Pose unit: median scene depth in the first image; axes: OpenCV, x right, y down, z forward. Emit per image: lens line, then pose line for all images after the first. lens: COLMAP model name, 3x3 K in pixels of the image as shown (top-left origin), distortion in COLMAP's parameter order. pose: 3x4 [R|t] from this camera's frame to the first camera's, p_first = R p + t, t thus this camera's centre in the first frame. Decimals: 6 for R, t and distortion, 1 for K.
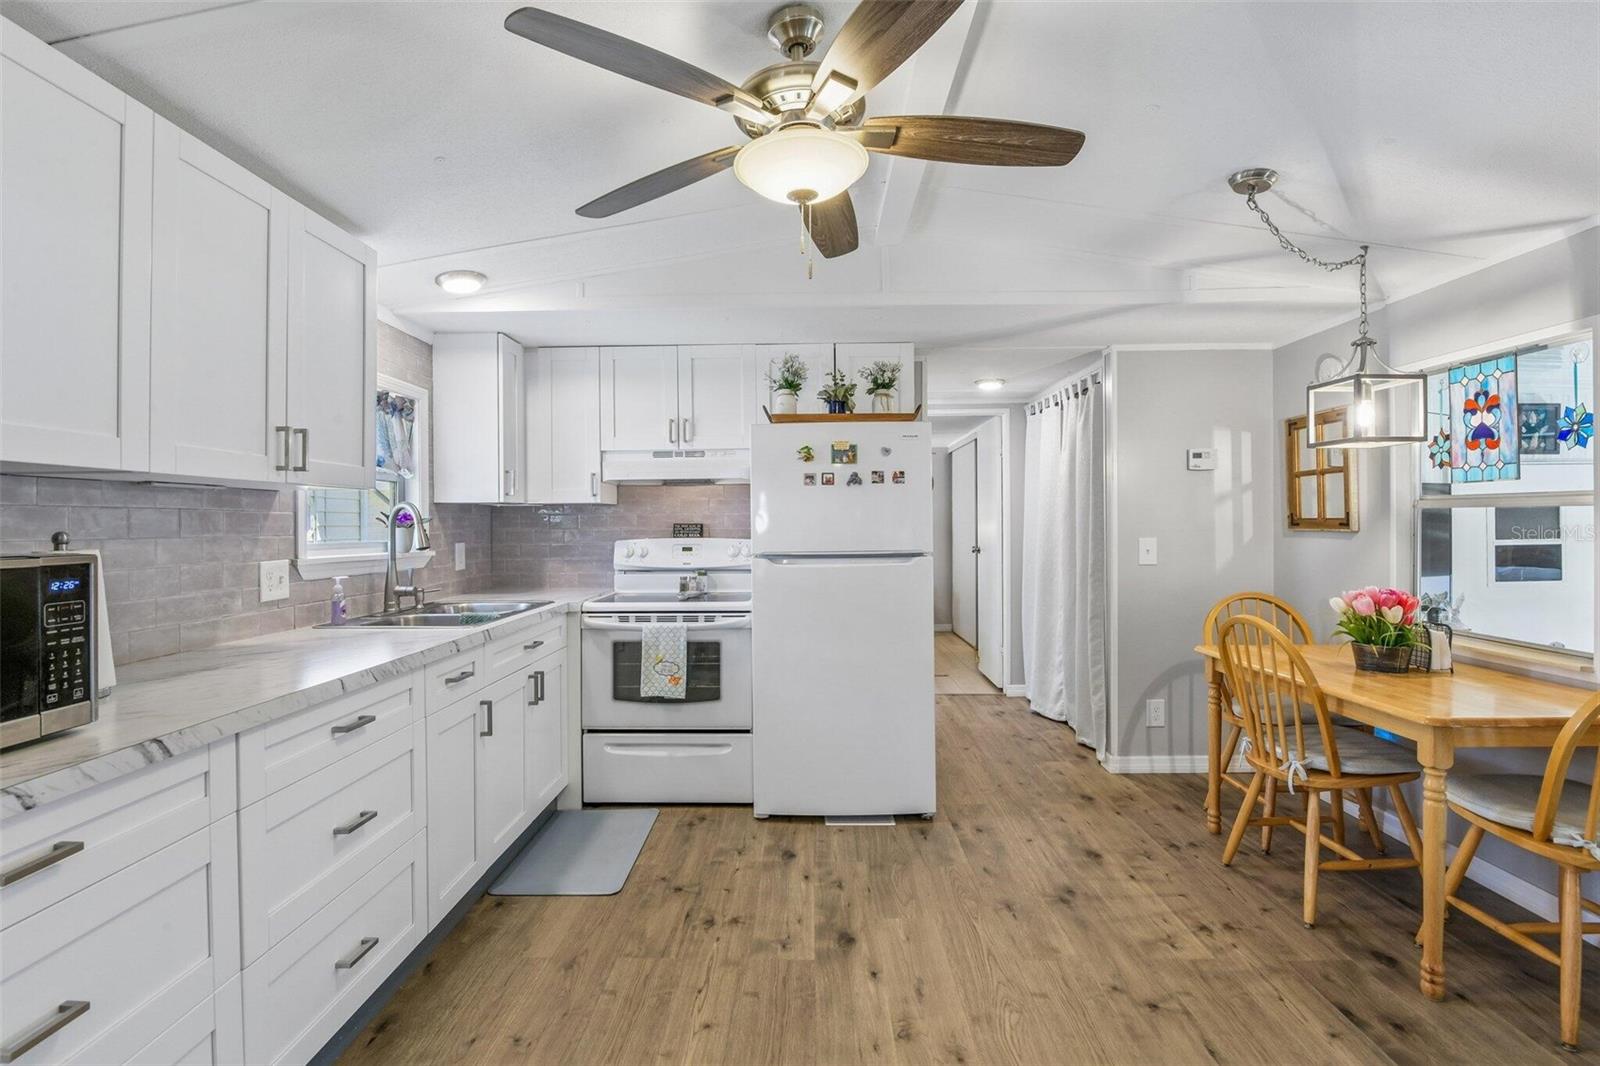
lens RADIAL K [[749.9, 0, 797.8], [0, 749.9, 525.6], [0, 0, 1]] dist [-0.011202, -0.004166]
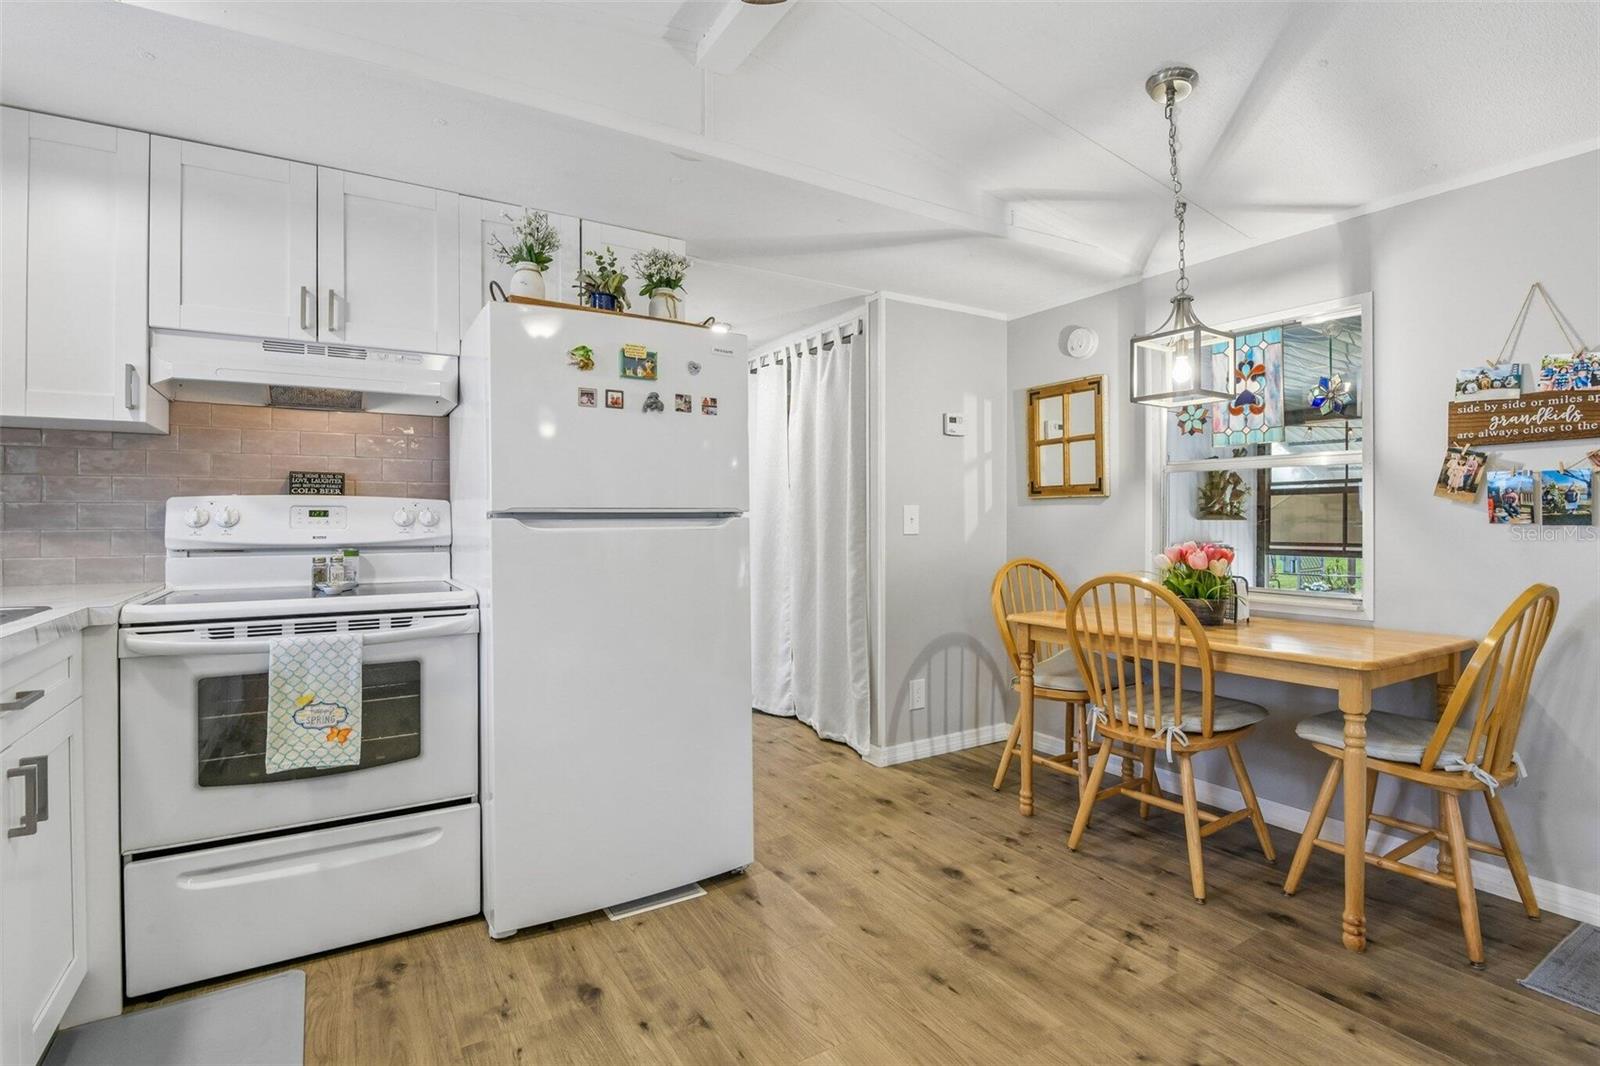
lens RADIAL K [[749.9, 0, 790.1], [0, 749.9, 523.3], [0, 0, 1]] dist [-0.011202, -0.004166]
pose [[0.844826, 0.003834, 0.535027, -0.181169], [-0.001820, 0.999989, -0.004291, 0.049973], [-0.535037, 0.002651, 0.844824, 0.349367]]
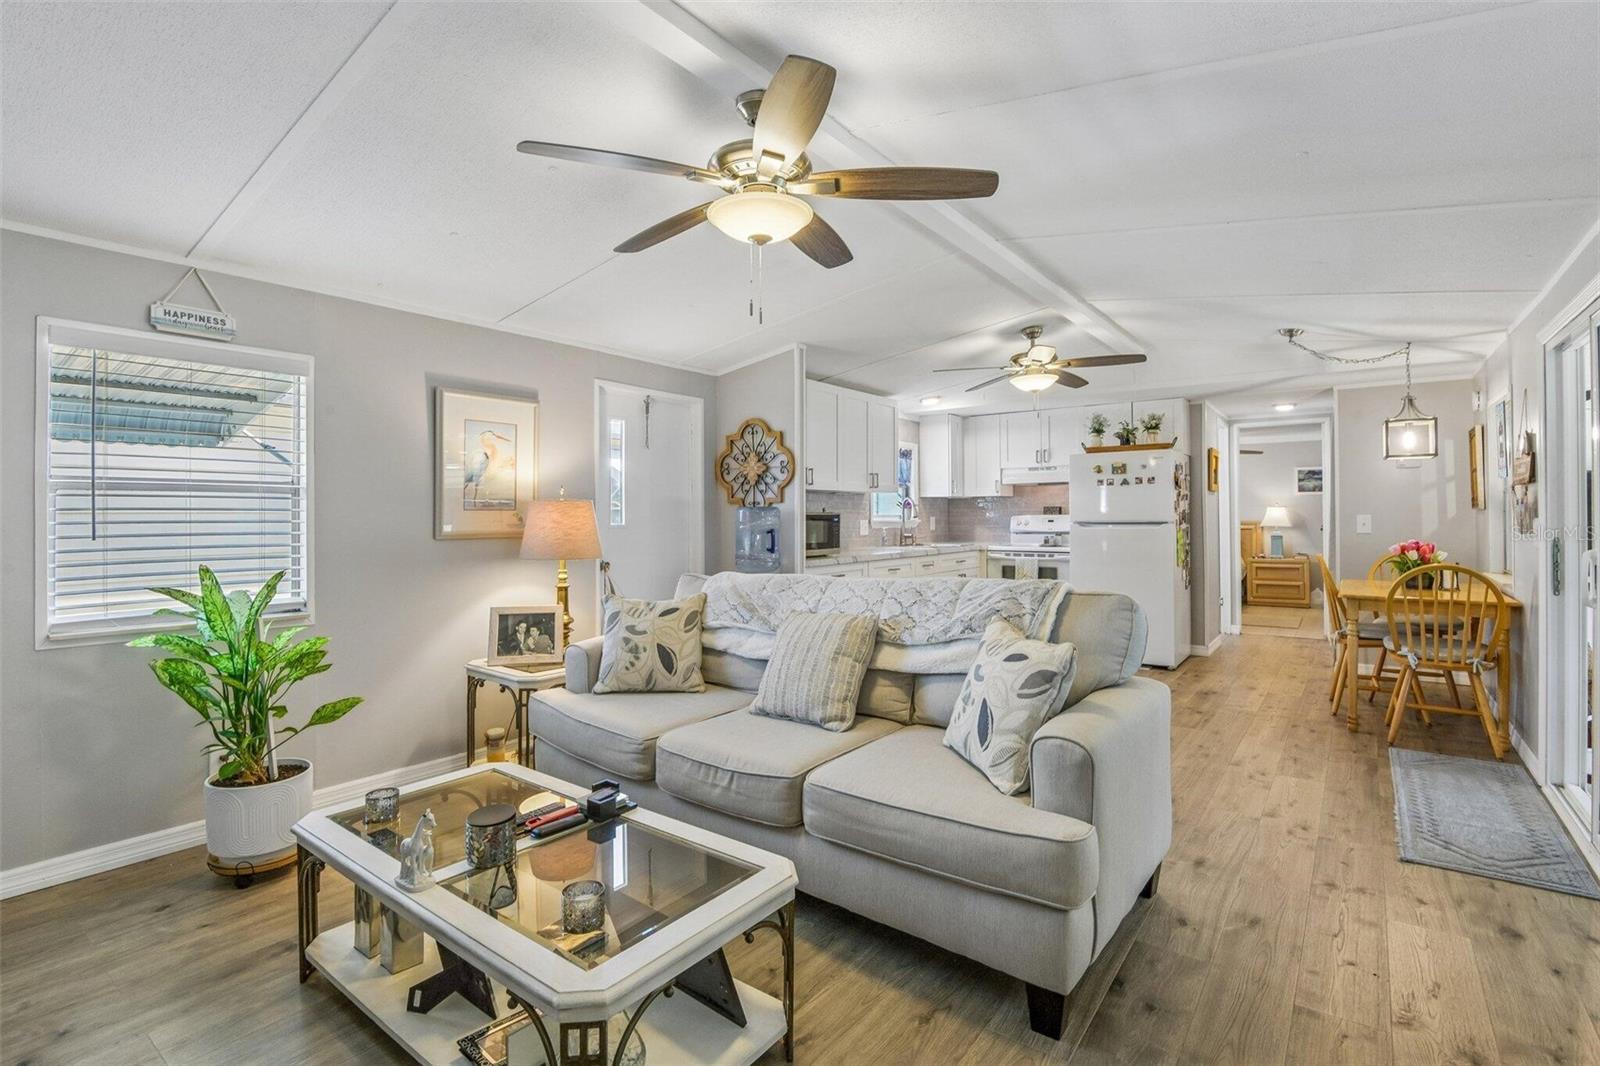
lens RADIAL K [[749.9, 0, 782.6], [0, 749.9, 508.7], [0, 0, 1]] dist [-0.011202, -0.004166]
pose [[0.796938, -0.002074, -0.604057, 0.513777], [-0.001533, 0.999984, -0.005456, 0.015729], [0.604059, 0.005274, 0.796922, -0.985466]]
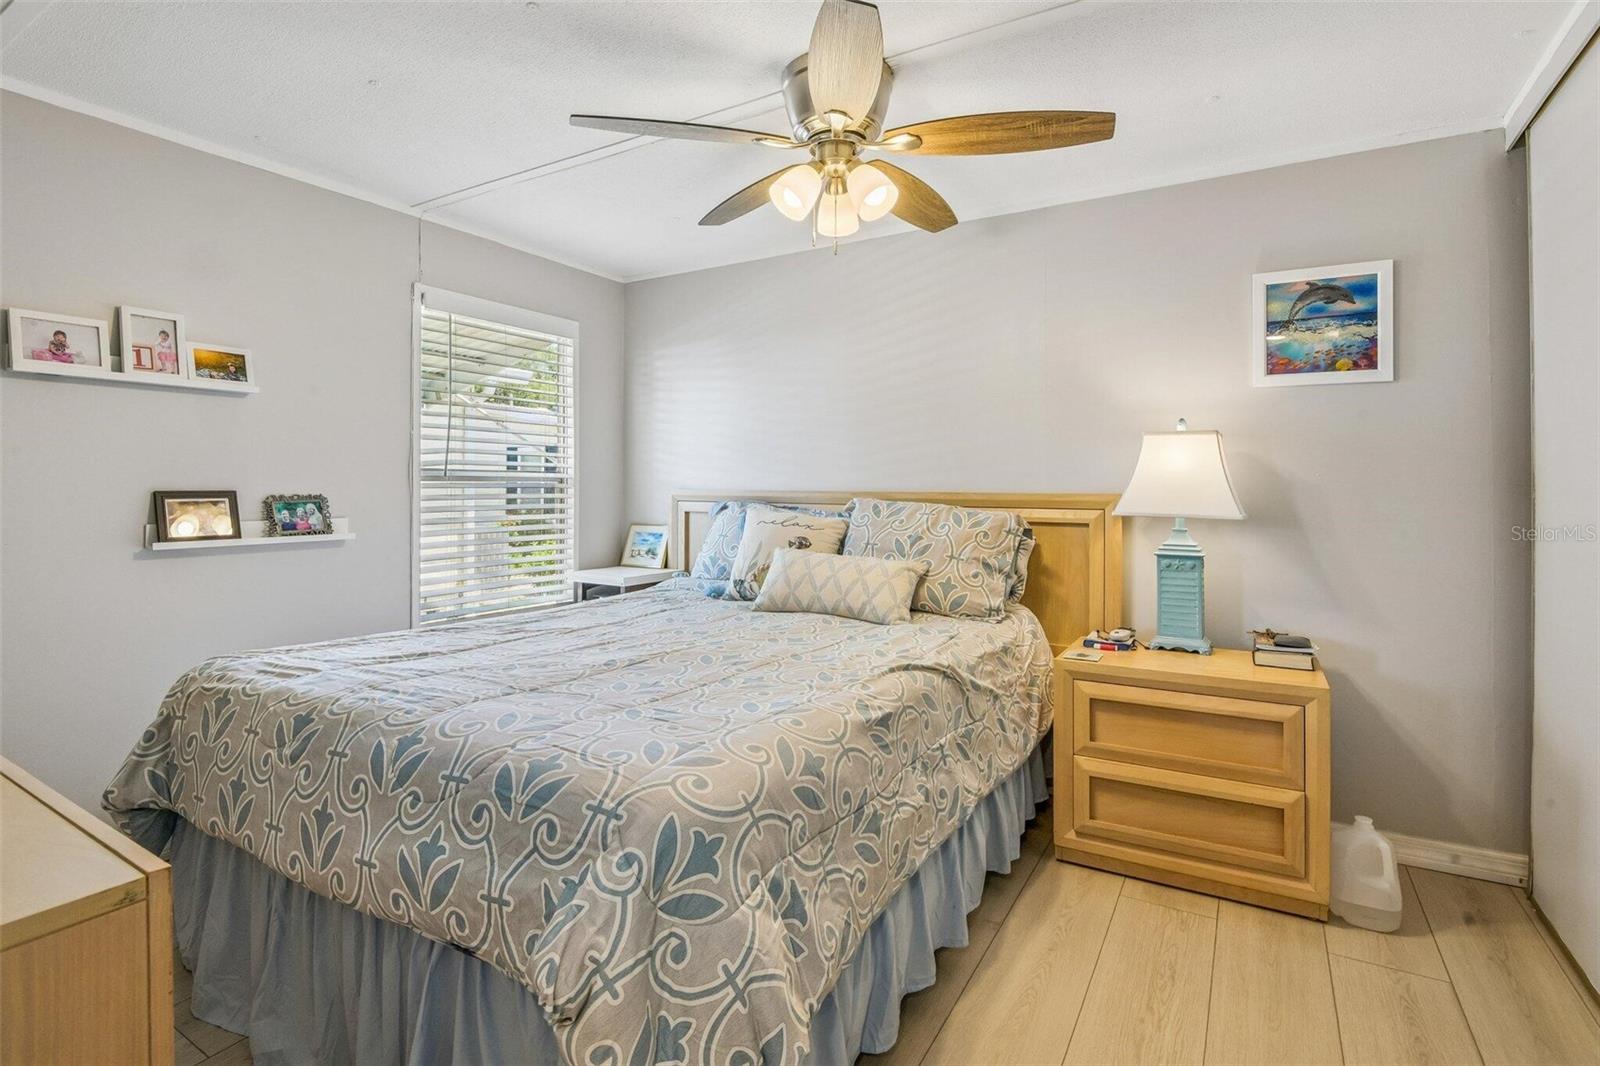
lens RADIAL K [[749.9, 0, 786.1], [0, 749.9, 474.7], [0, 0, 1]] dist [-0.011202, -0.004166]
pose [[0.855126, 0.004322, -0.518402, 0.330377], [-0.010044, 0.999916, -0.008232, 0.038308], [0.518323, 0.012246, 0.855097, 1.836956]]
